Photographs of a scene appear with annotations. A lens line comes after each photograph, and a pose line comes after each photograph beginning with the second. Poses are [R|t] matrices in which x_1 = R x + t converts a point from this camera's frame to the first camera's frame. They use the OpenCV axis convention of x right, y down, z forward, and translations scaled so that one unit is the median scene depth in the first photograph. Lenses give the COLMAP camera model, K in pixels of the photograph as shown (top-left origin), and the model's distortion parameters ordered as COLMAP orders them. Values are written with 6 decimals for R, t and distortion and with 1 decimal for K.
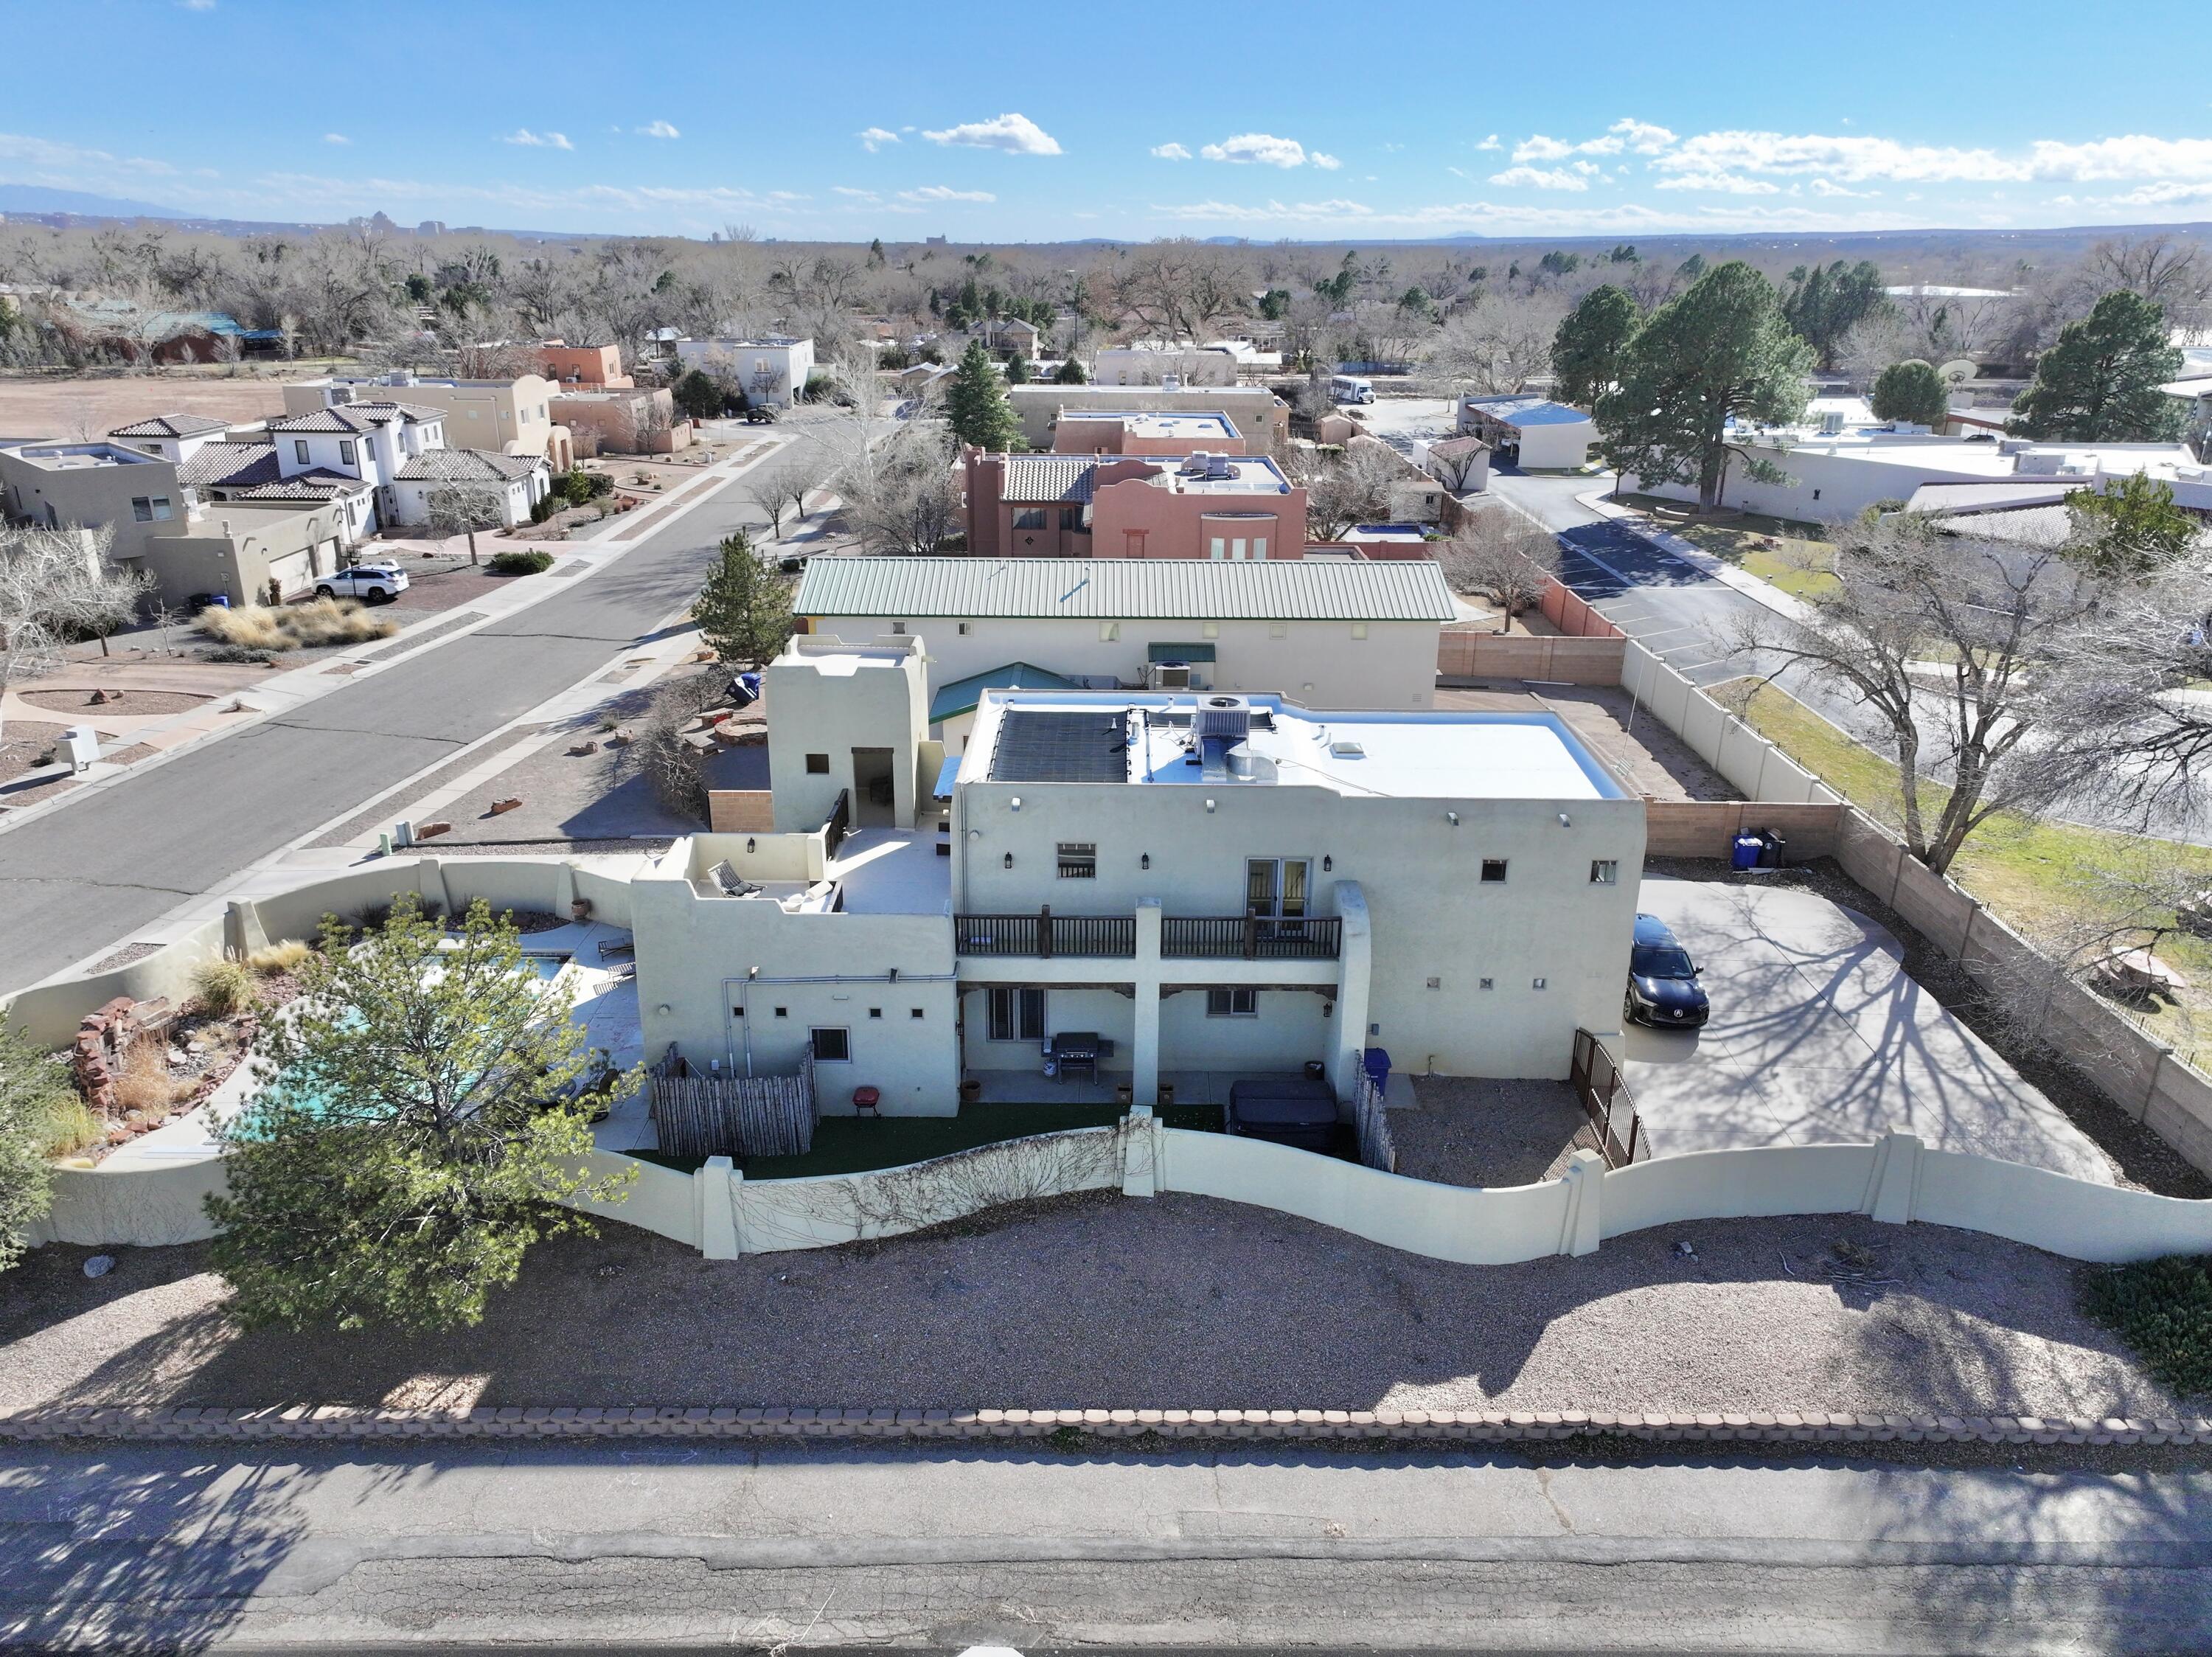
lens RADIAL K [[1549.4, 0, 1106.0], [0, 1549.4, 828.5], [0, 0, 1]] dist [0.008545, 0.004097]
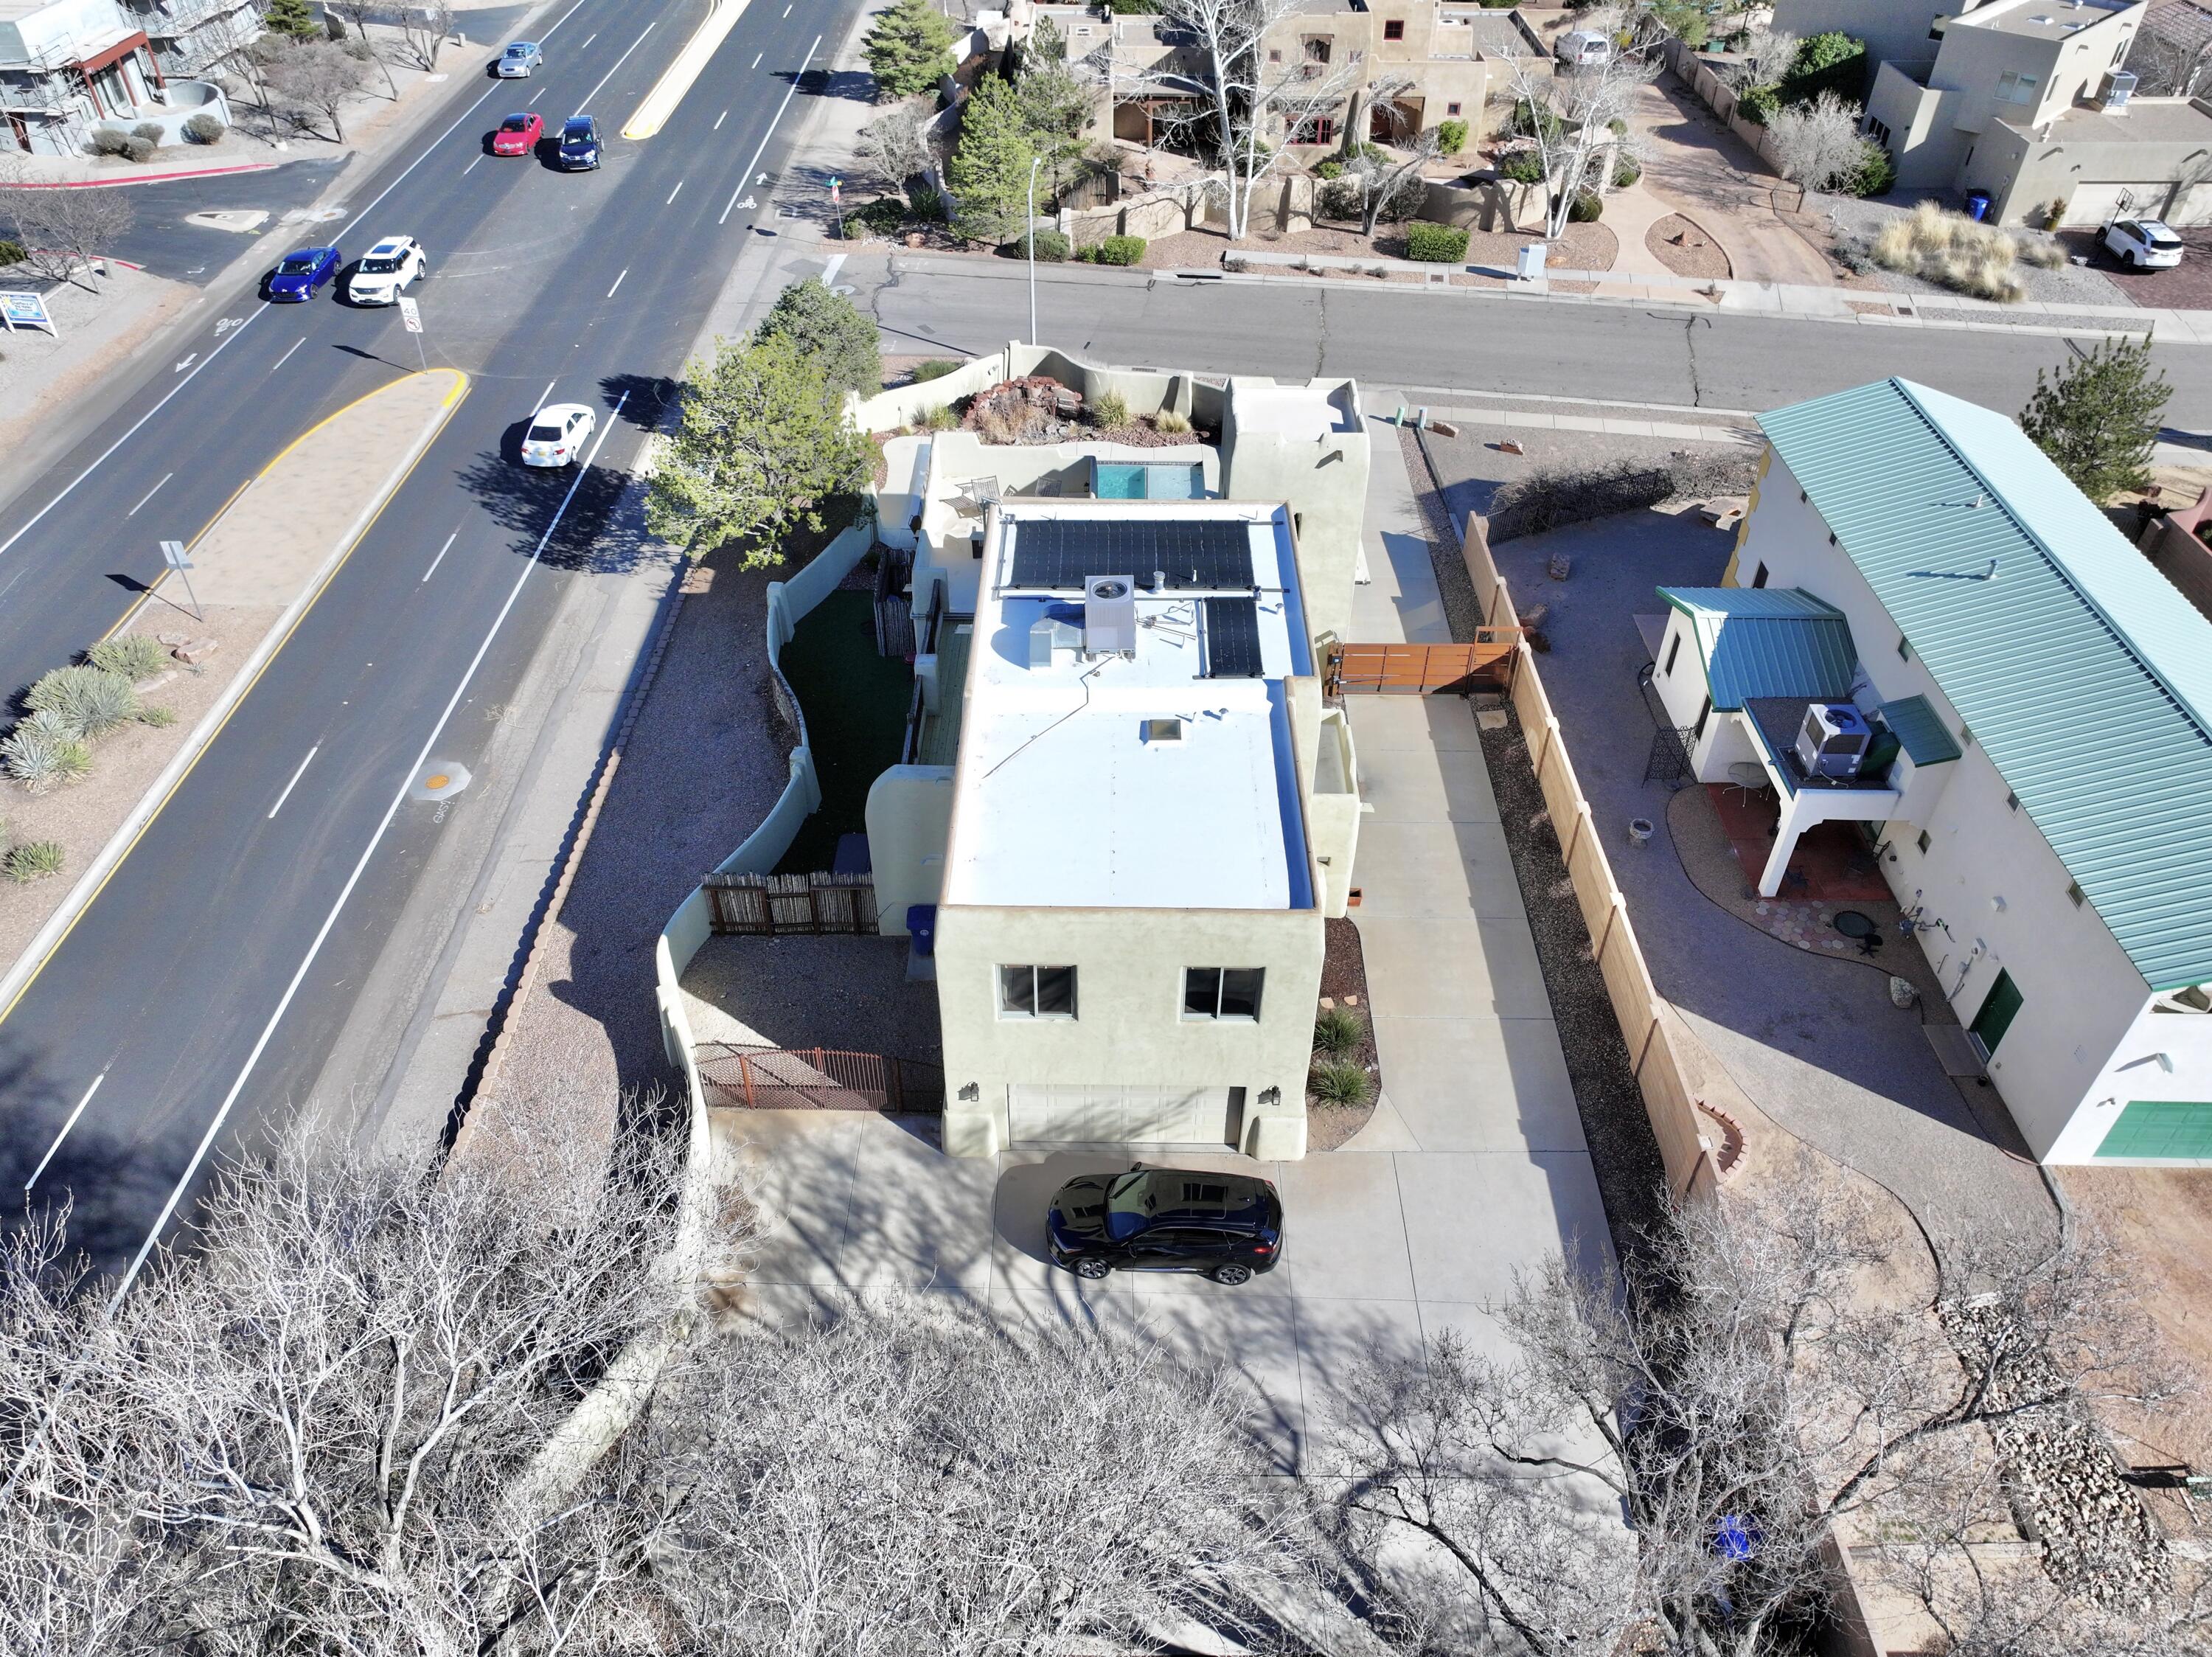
lens RADIAL K [[1549.4, 0, 1106.0], [0, 1549.4, 828.5], [0, 0, 1]] dist [0.008545, 0.004097]
pose [[-0.006324, 0.643503, -0.765418, 0.534280], [-0.359975, 0.712653, 0.602116, -0.326211], [0.932941, 0.279339, 0.227138, 0.490355]]
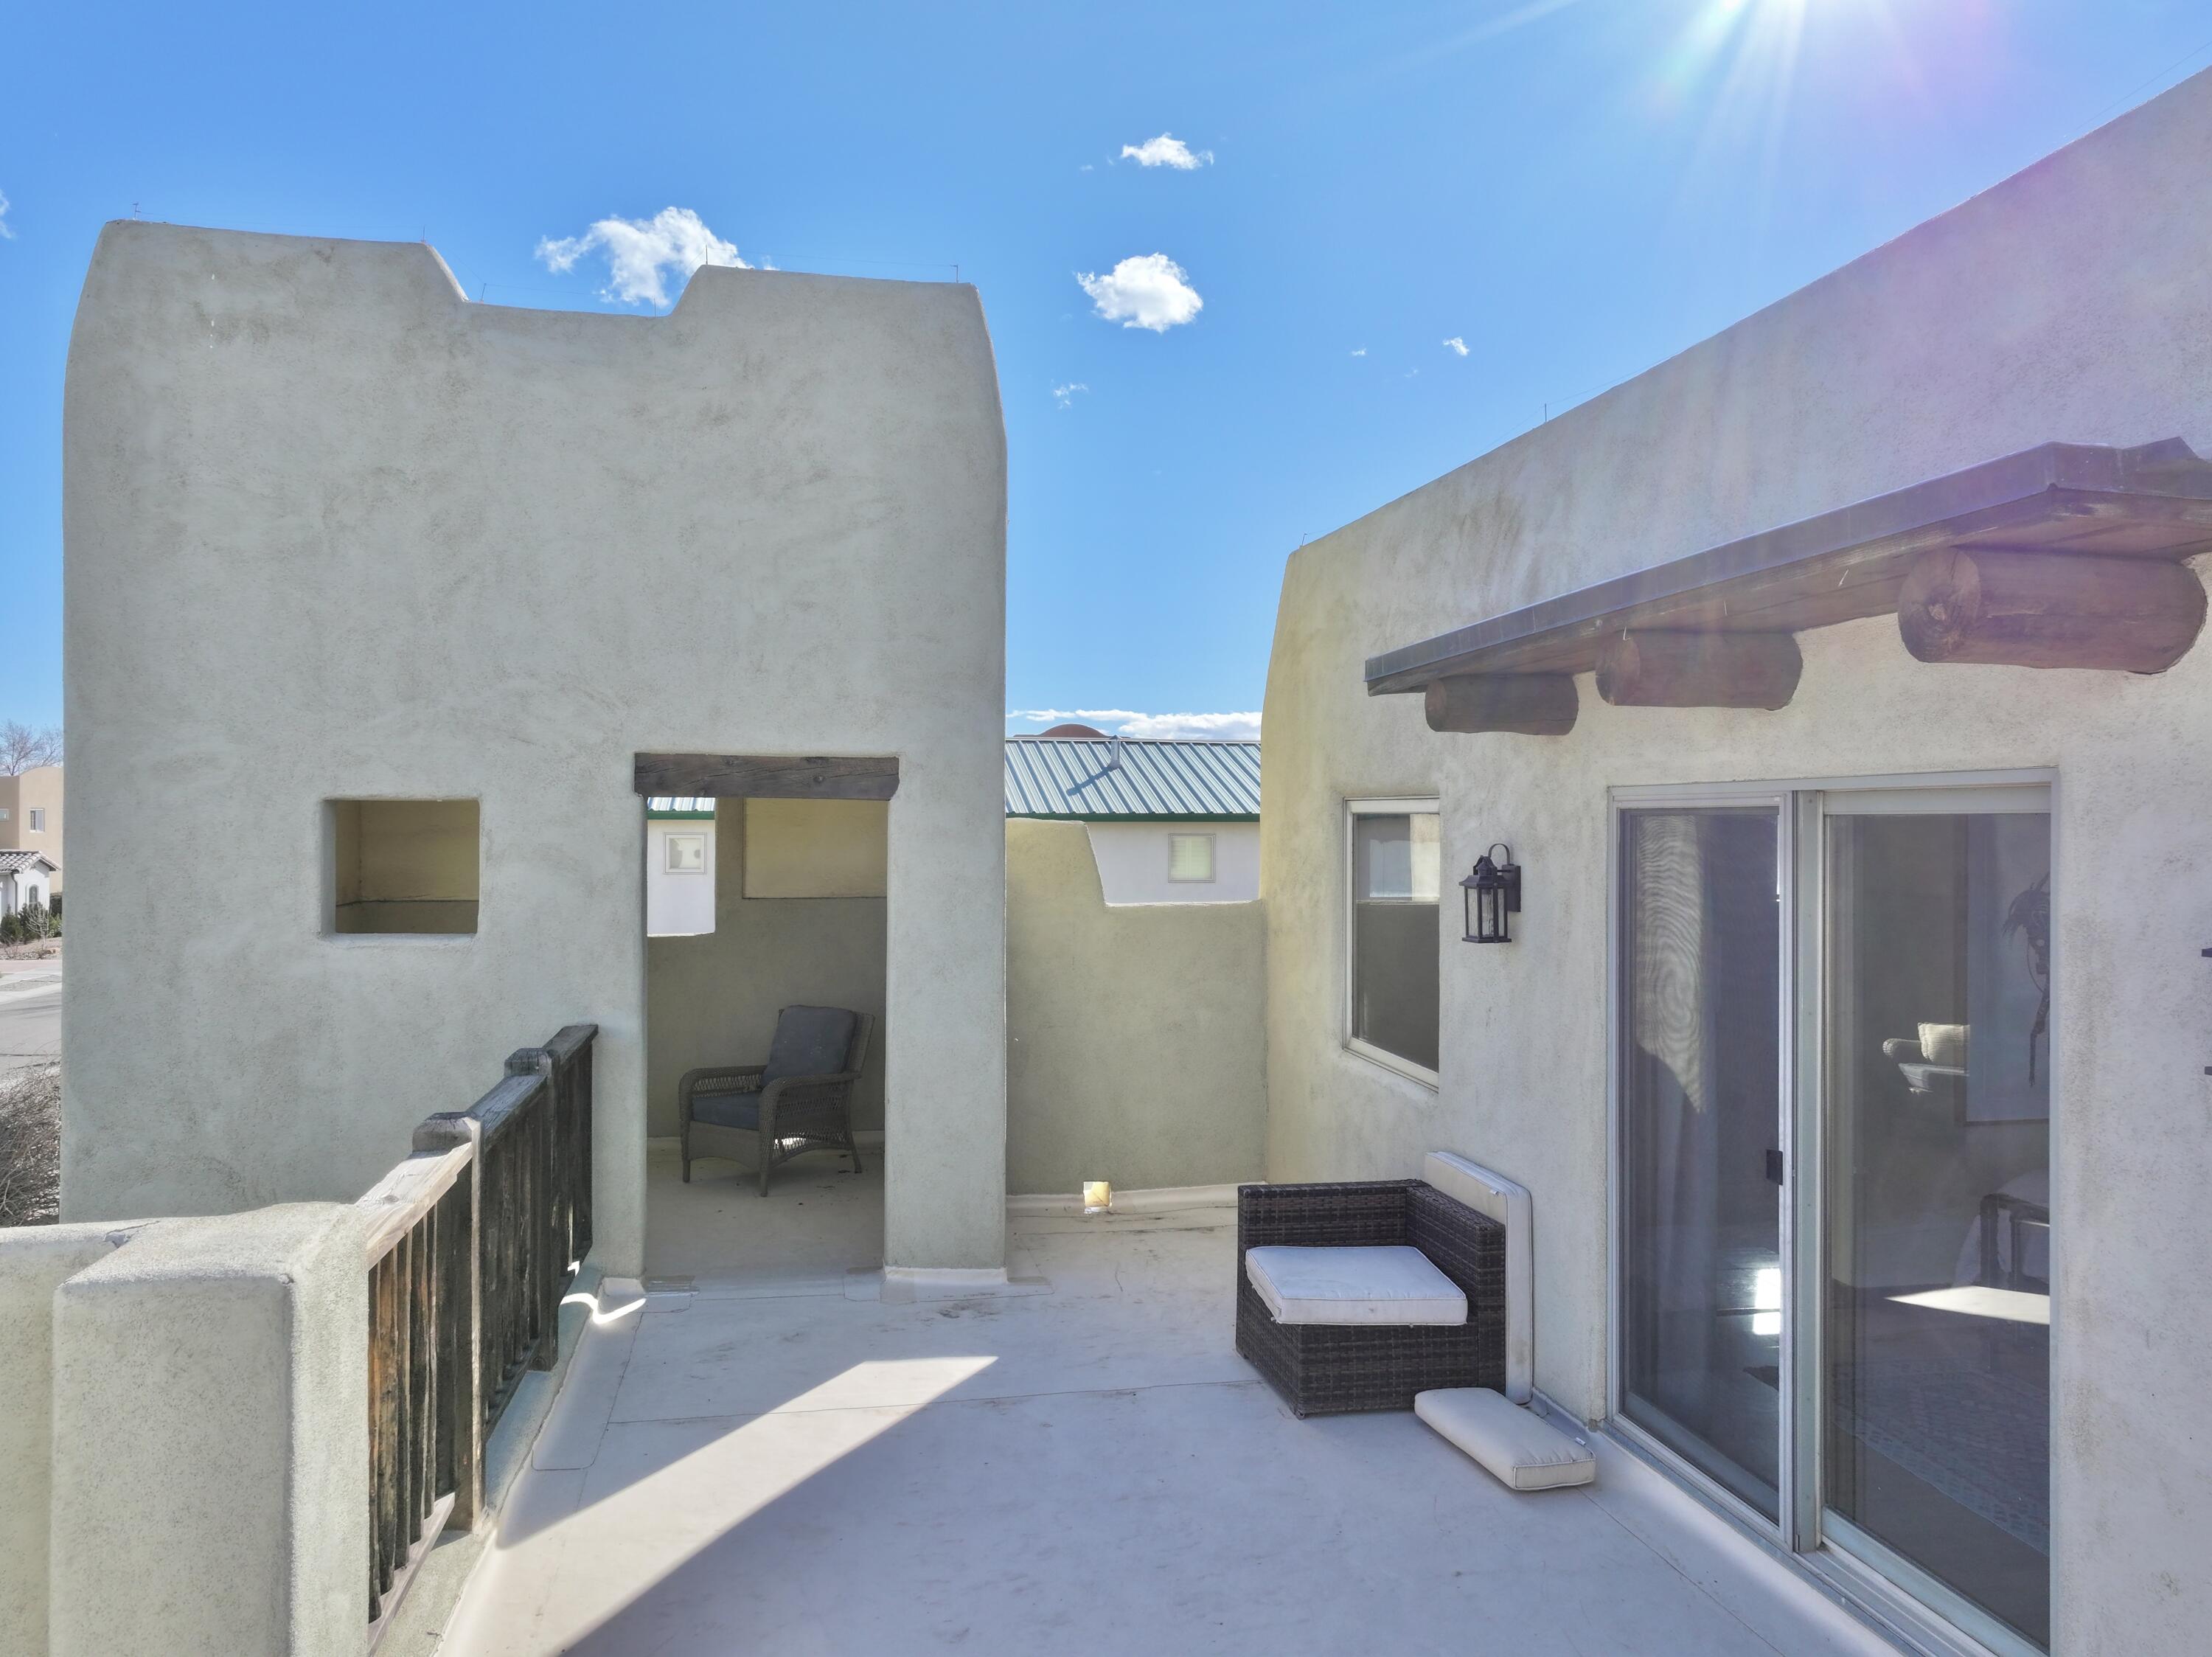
lens RADIAL K [[1549.4, 0, 1106.0], [0, 1549.4, 828.5], [0, 0, 1]] dist [0.008545, 0.004097]
pose [[0.980049, -0.005870, 0.198669, -0.097638], [0.074225, 0.938056, -0.338440, 0.008796], [-0.184376, 0.346434, 0.919777, 0.555783]]
